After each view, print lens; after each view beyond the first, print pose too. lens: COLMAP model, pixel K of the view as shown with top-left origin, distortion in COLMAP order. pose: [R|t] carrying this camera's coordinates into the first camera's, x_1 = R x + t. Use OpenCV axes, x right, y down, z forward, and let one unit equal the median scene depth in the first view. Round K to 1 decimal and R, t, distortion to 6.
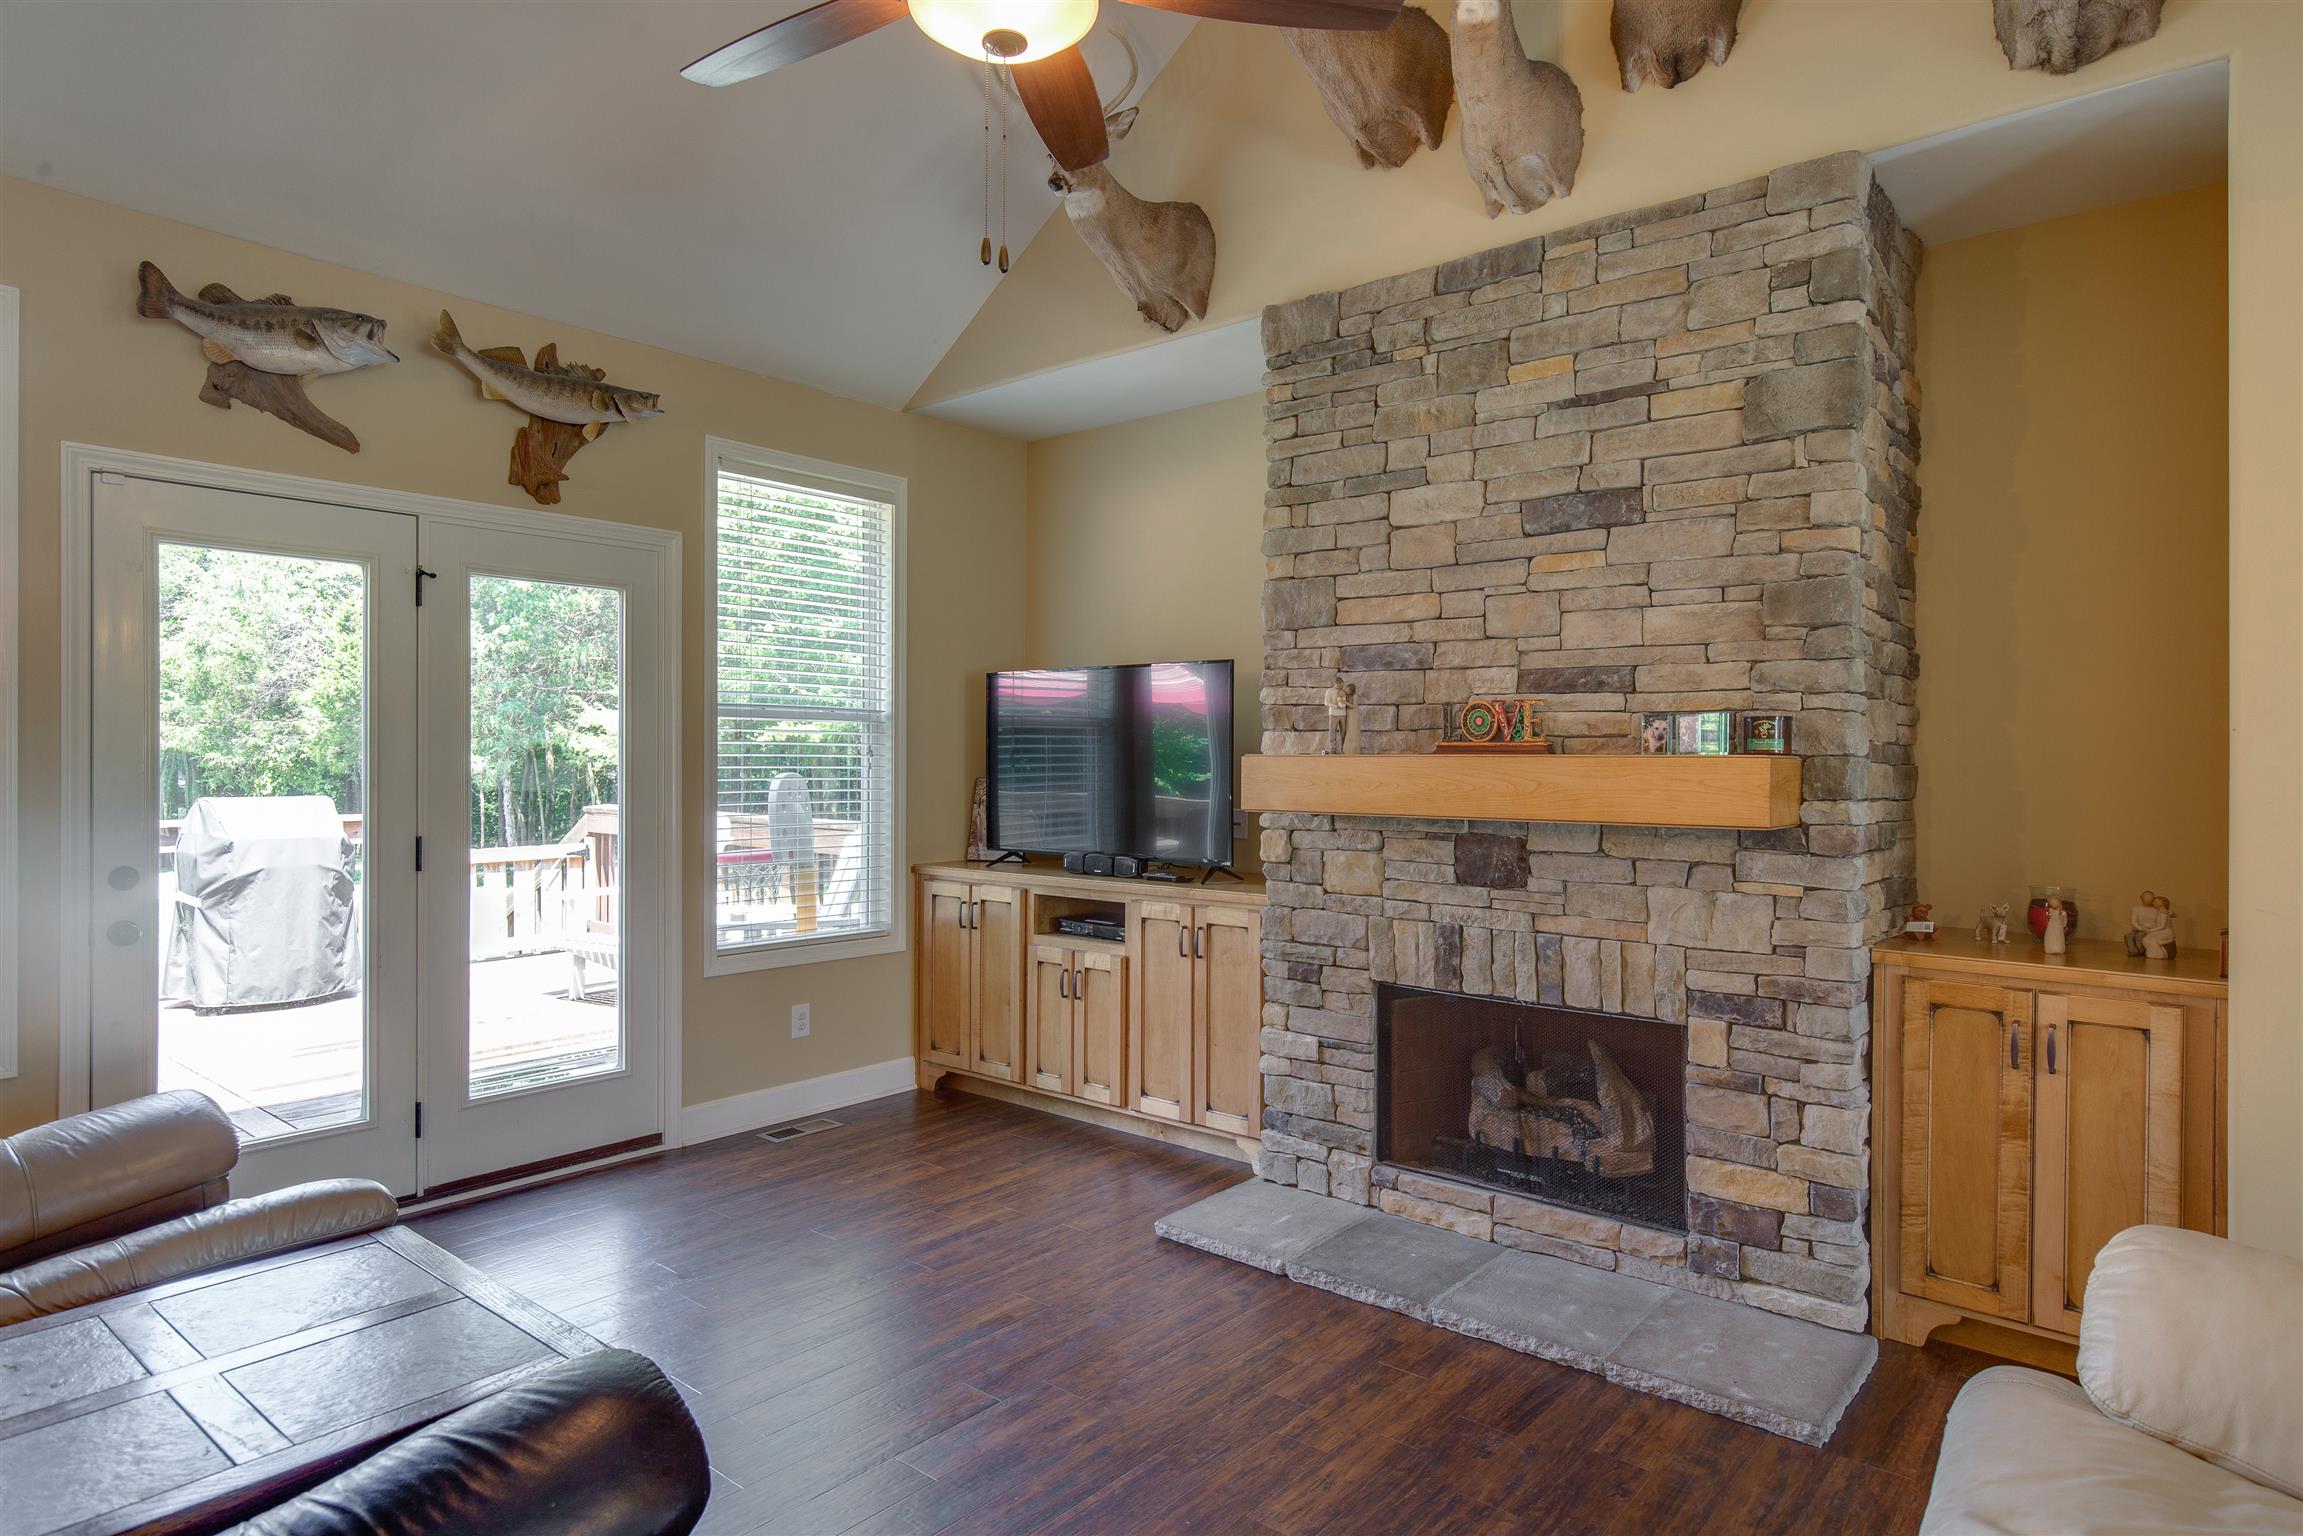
lens RADIAL K [[1282.3, 0, 1169.0], [0, 1282.3, 758.2], [0, 0, 1]] dist [0.005320, -0.000087]
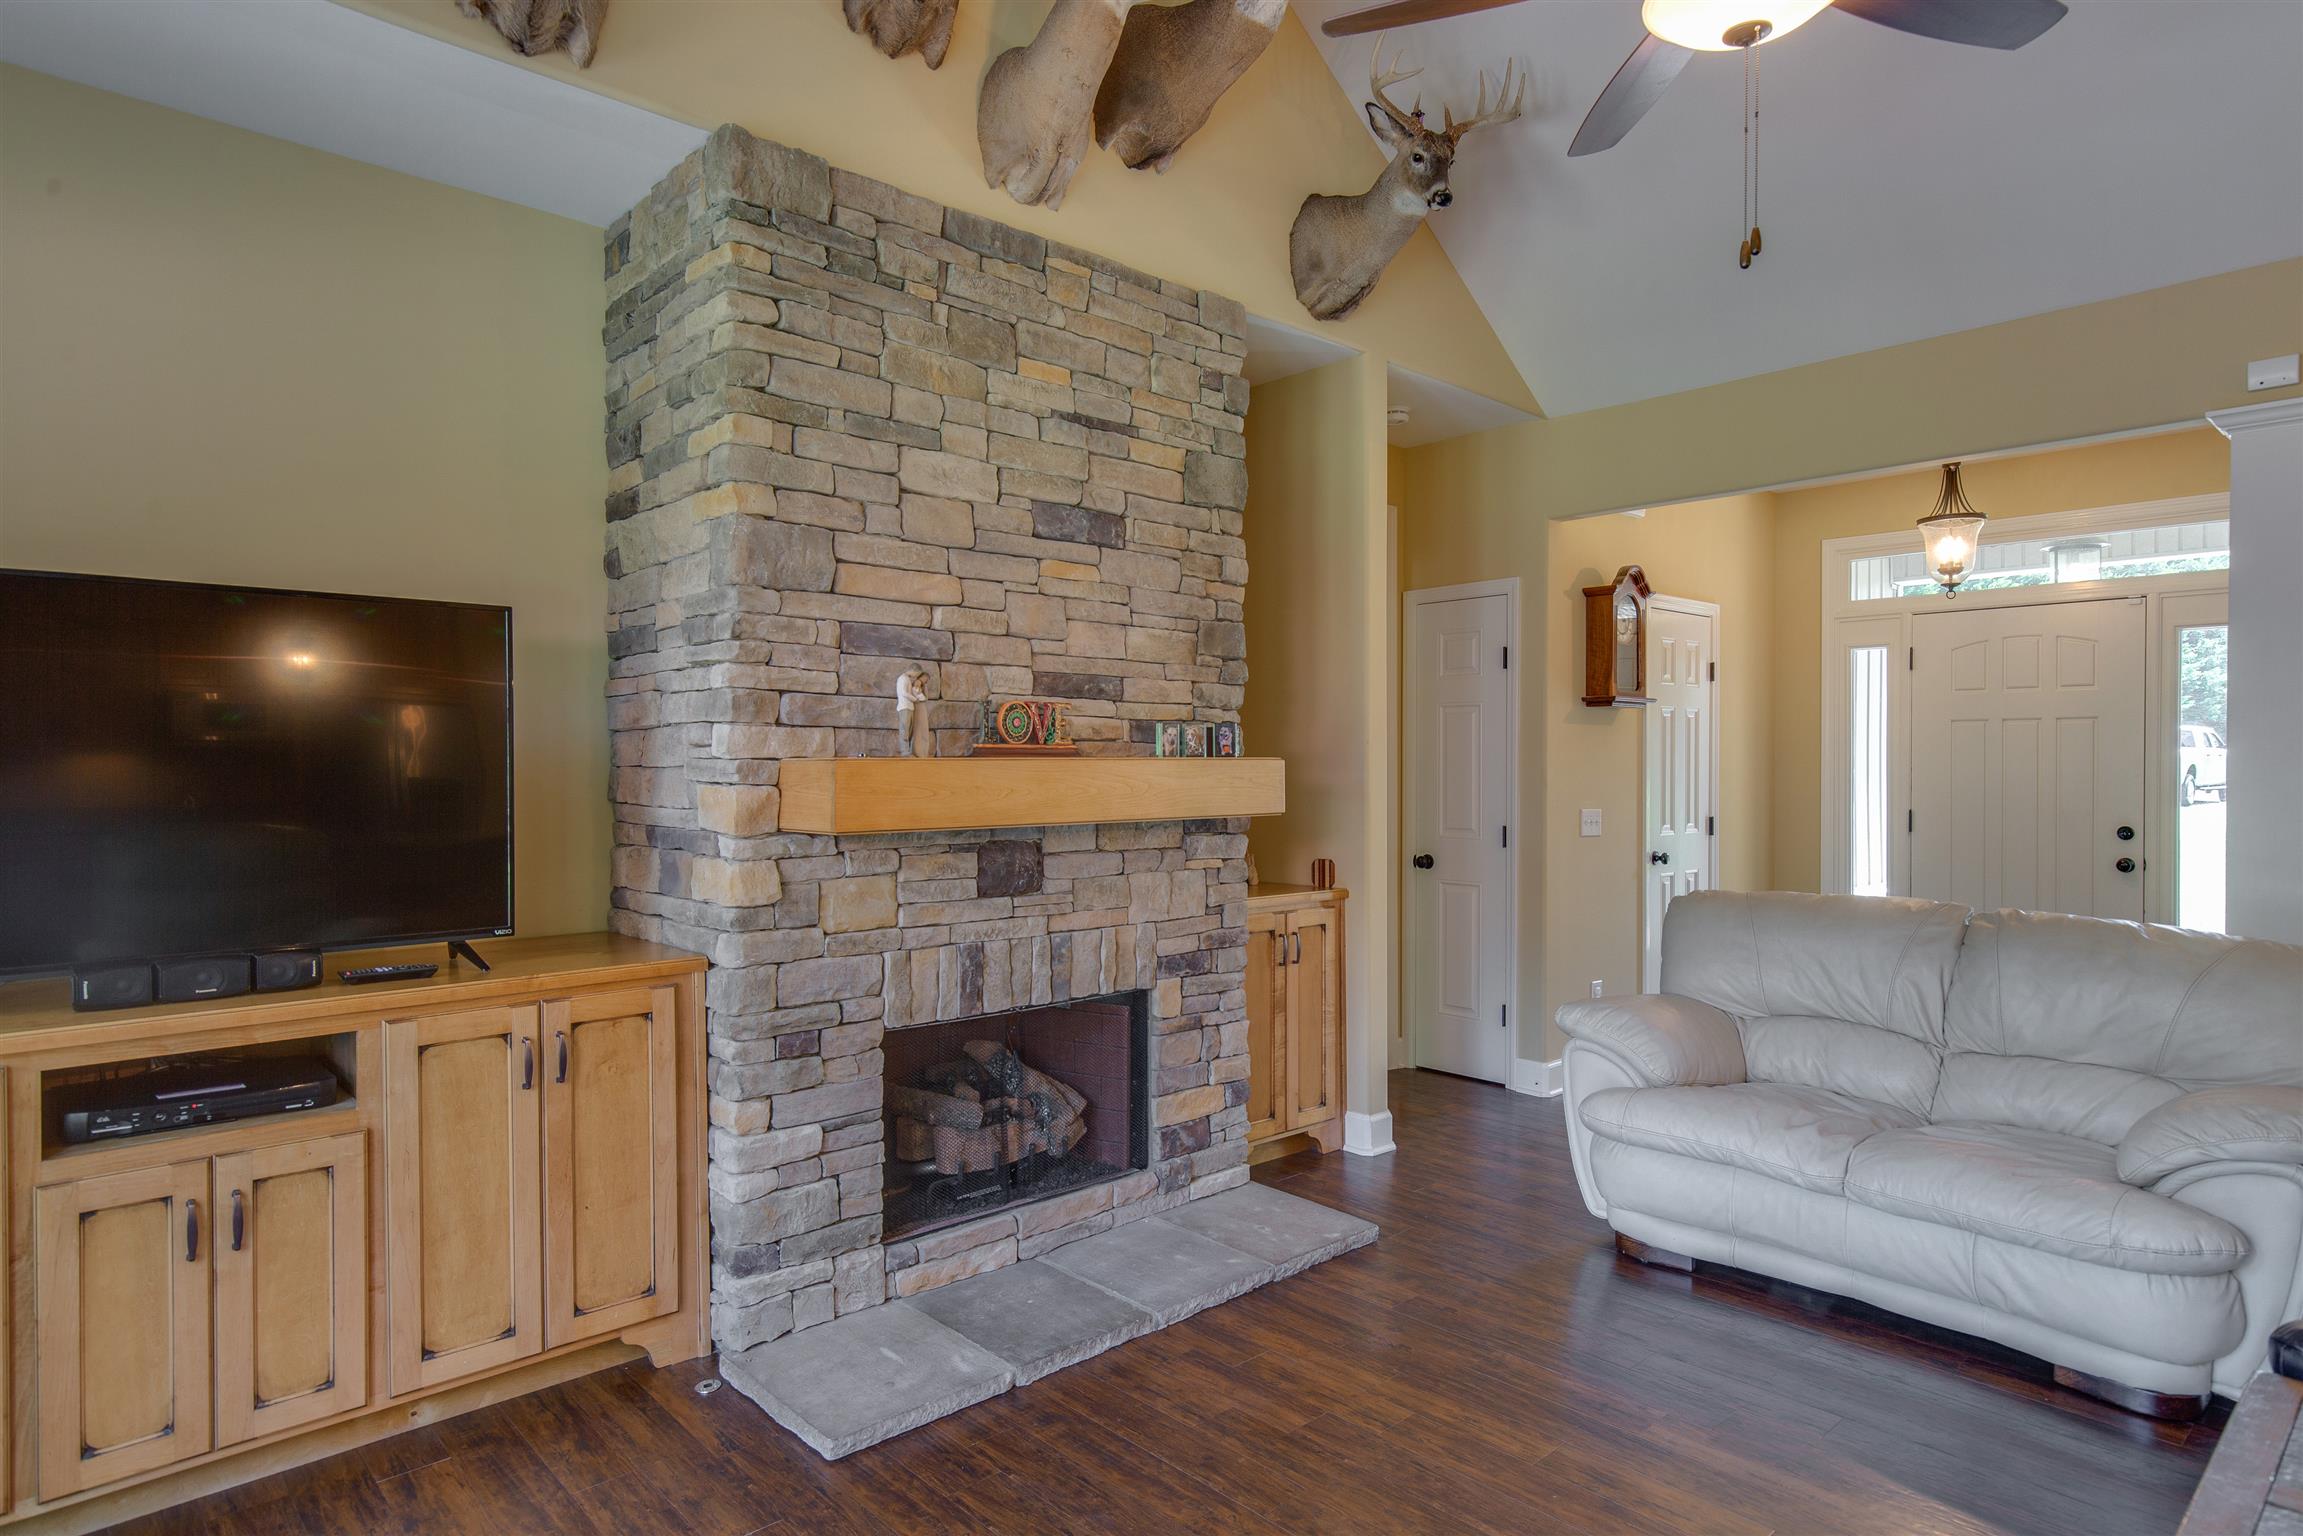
lens RADIAL K [[1282.3, 0, 1169.0], [0, 1282.3, 758.2], [0, 0, 1]] dist [0.005320, -0.000087]
pose [[0.128836, -0.011236, 0.991602, -0.678501], [-0.006555, 0.999904, 0.012181, -0.014567], [-0.991644, -0.008069, 0.128750, 0.755380]]
